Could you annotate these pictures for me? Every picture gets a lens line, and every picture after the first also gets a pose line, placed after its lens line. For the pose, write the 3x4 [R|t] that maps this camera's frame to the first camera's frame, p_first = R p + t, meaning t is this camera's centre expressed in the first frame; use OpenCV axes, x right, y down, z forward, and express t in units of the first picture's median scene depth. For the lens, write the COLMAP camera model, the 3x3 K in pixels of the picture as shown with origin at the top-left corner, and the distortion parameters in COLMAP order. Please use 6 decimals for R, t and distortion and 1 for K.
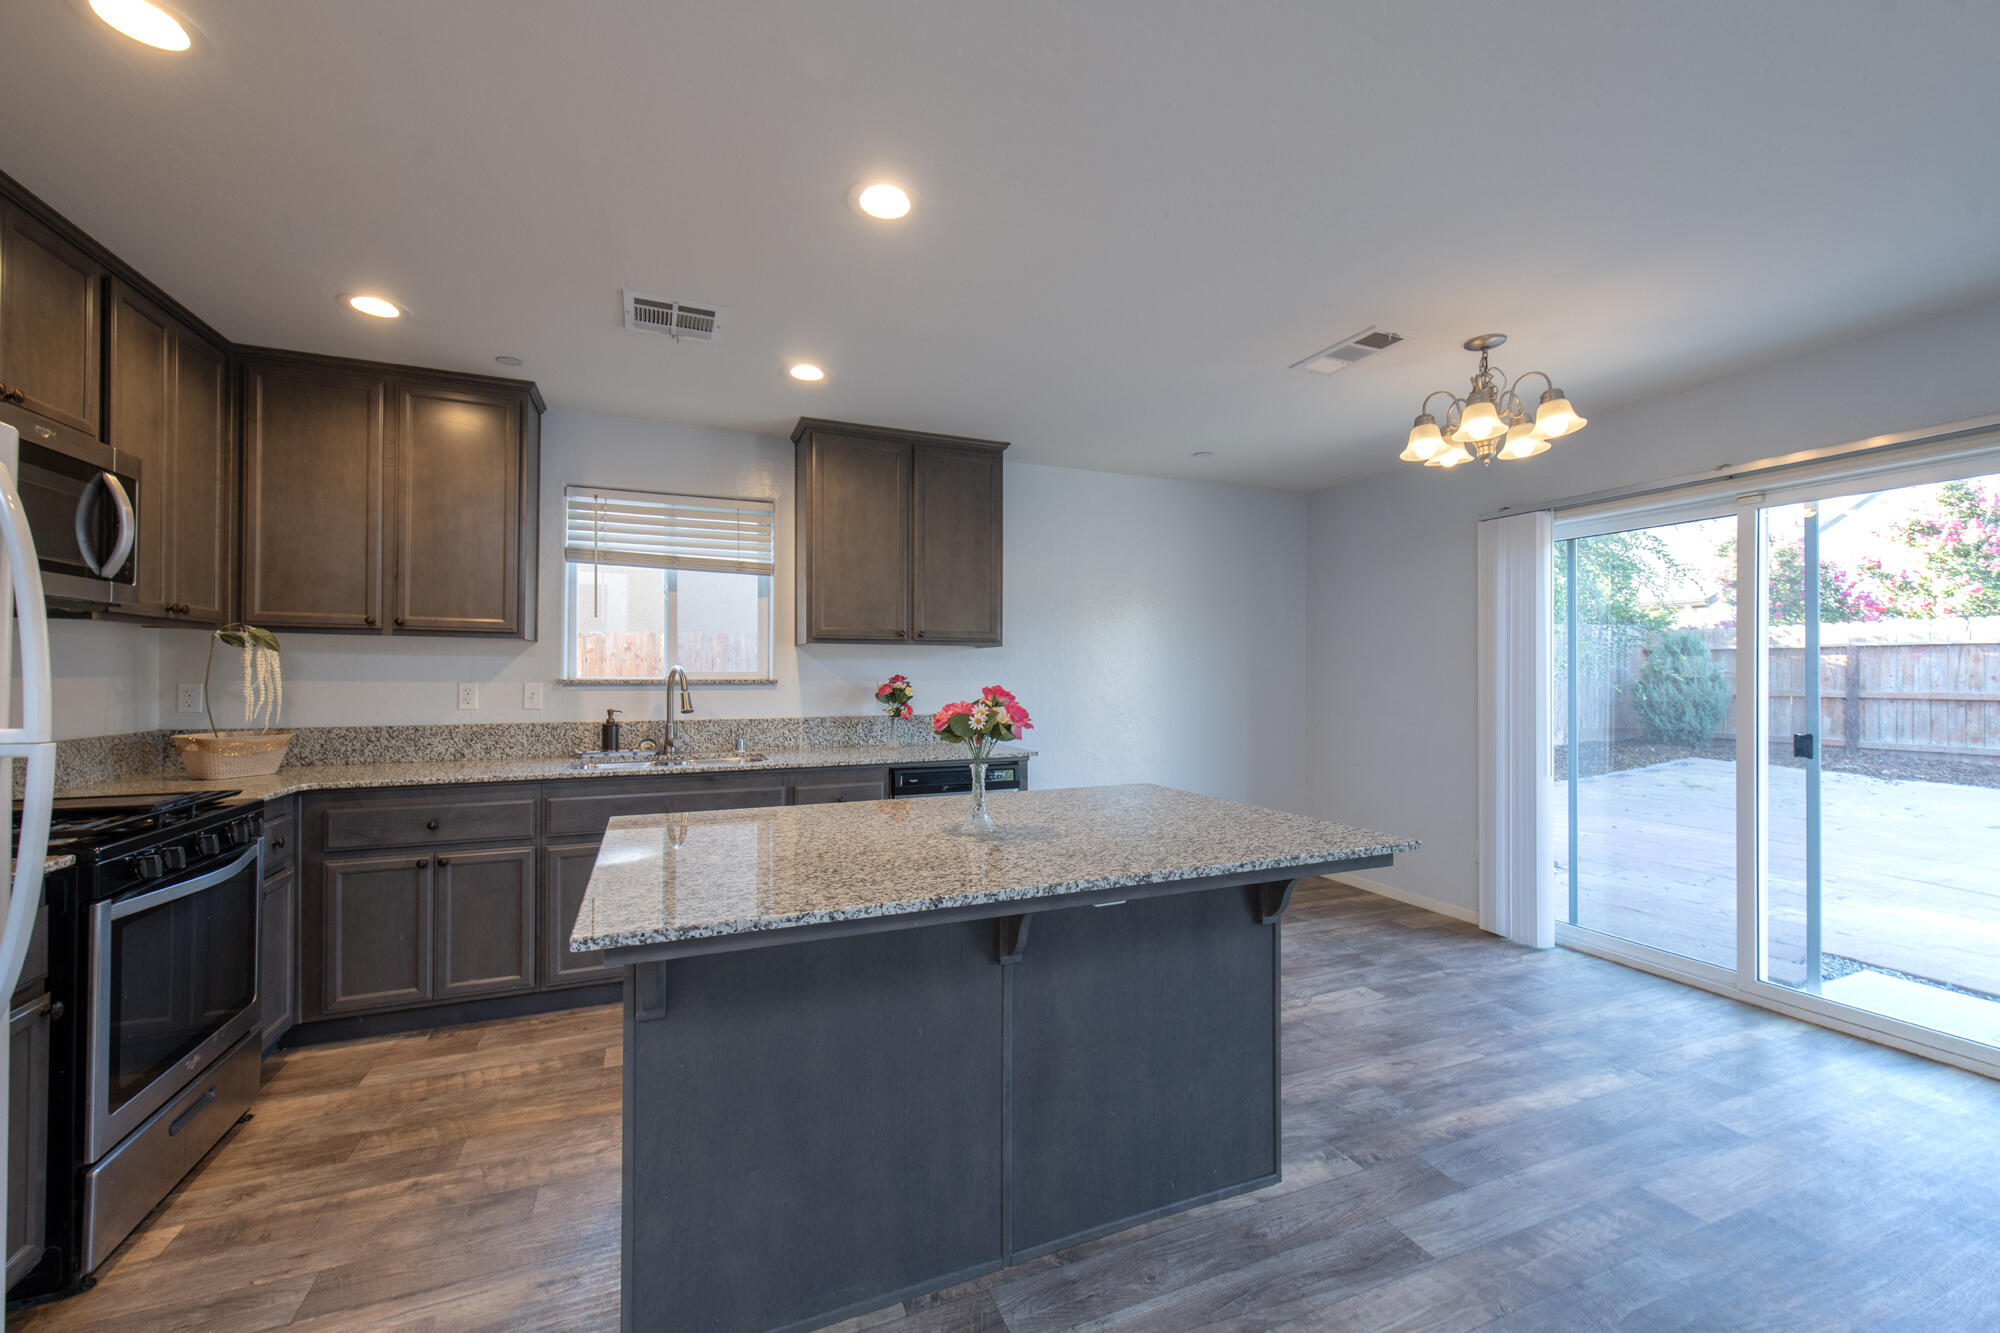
lens RADIAL K [[808.7, 0, 1006.2], [0, 808.7, 670.7], [0, 0, 1]] dist [0.007168, -0.000018]
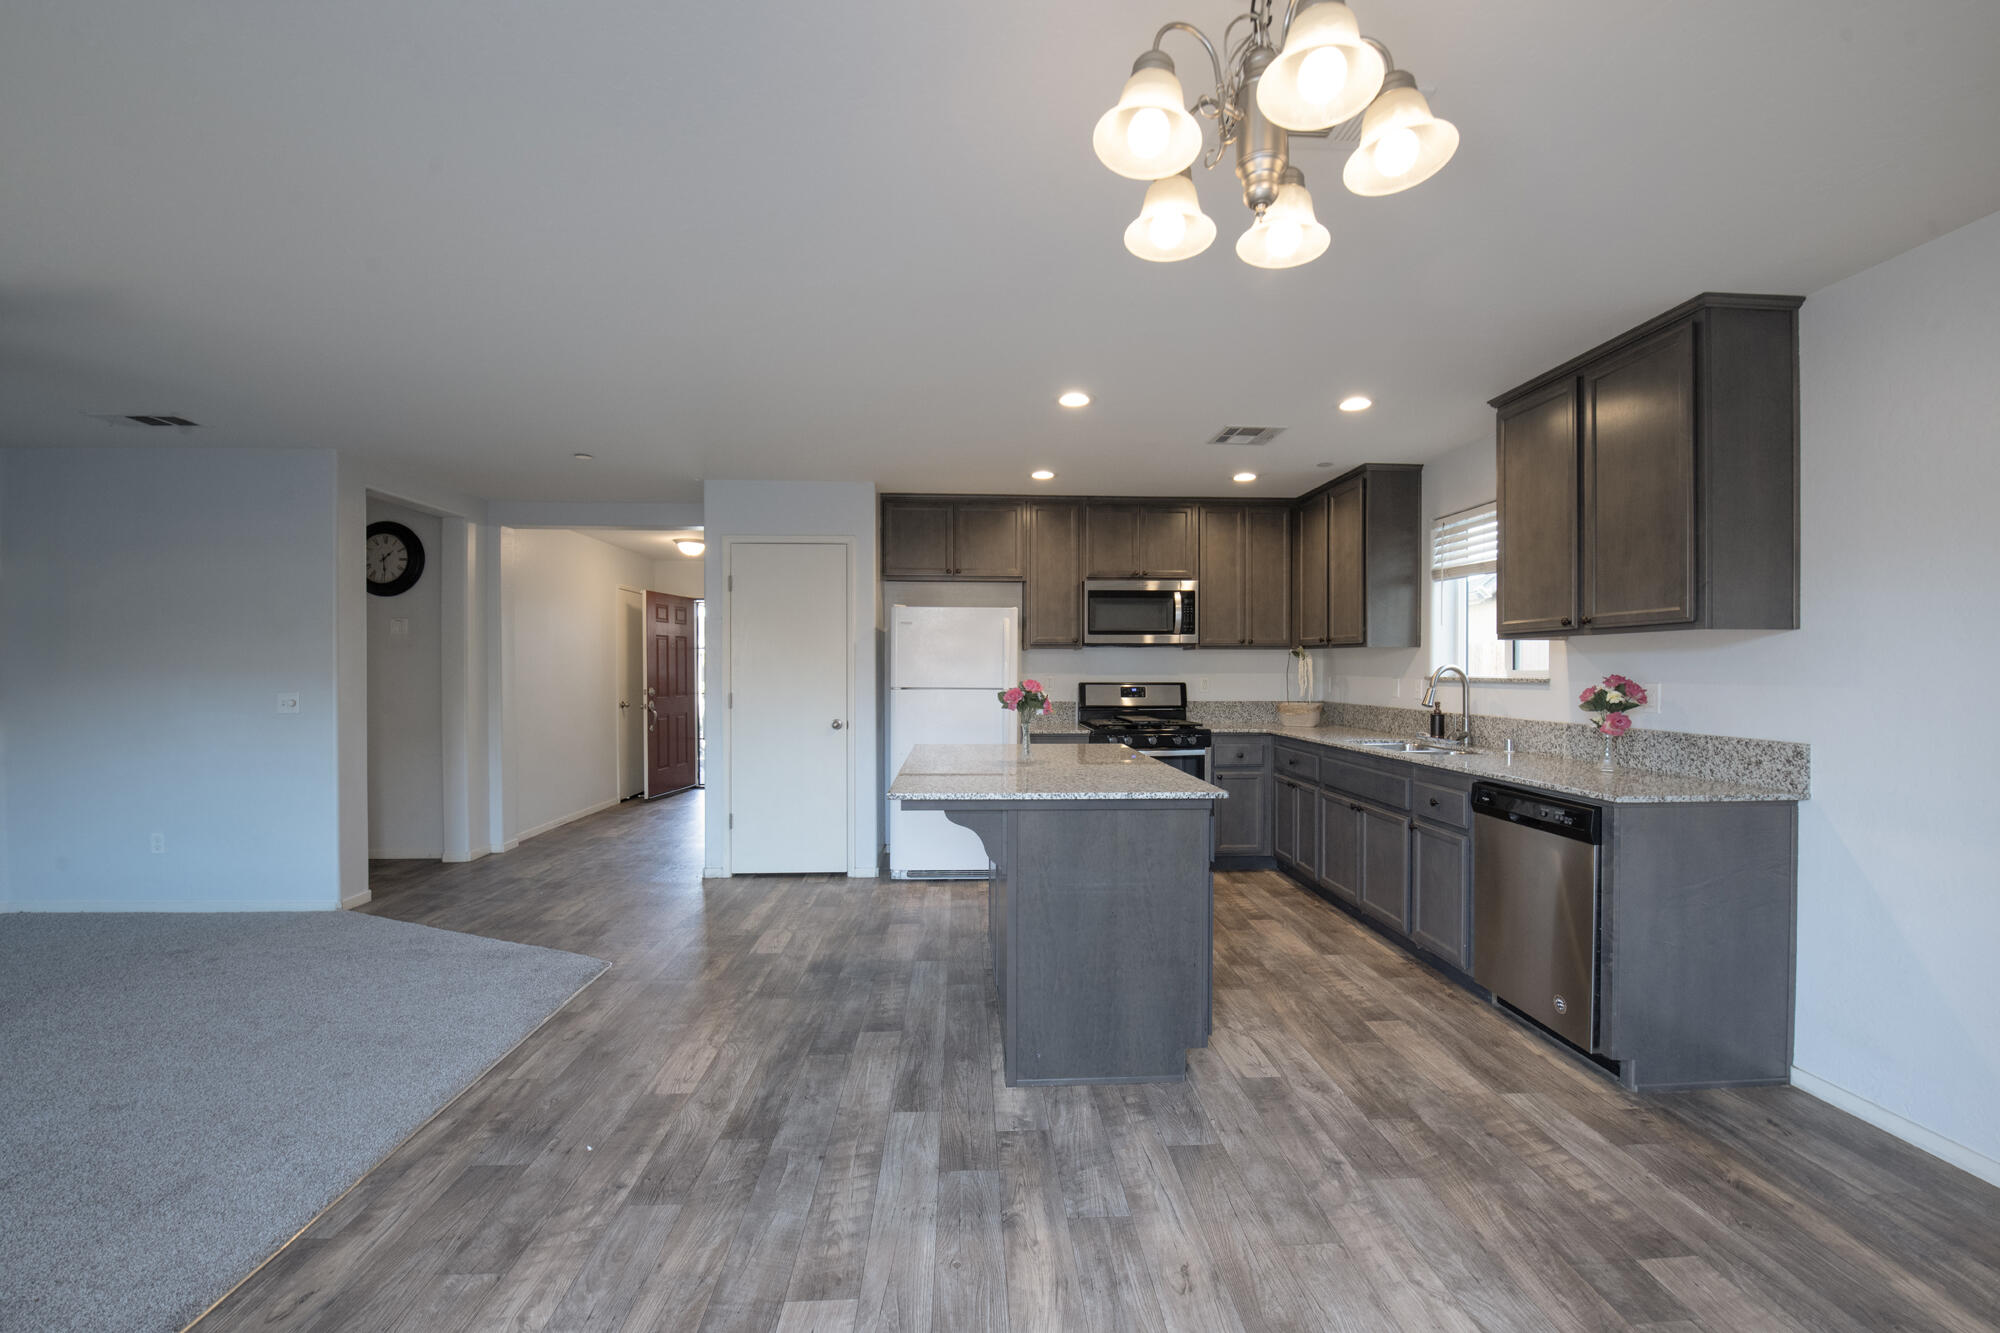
lens RADIAL K [[801.2, 0, 1001.8], [0, 801.2, 671.8], [0, 0, 1]] dist [-0.016608, -0.000571]
pose [[-0.342811, 0.002584, -0.939401, 0.900647], [0.002922, 0.999994, 0.001684, -0.000558], [0.939400, -0.002168, -0.342817, 0.860947]]
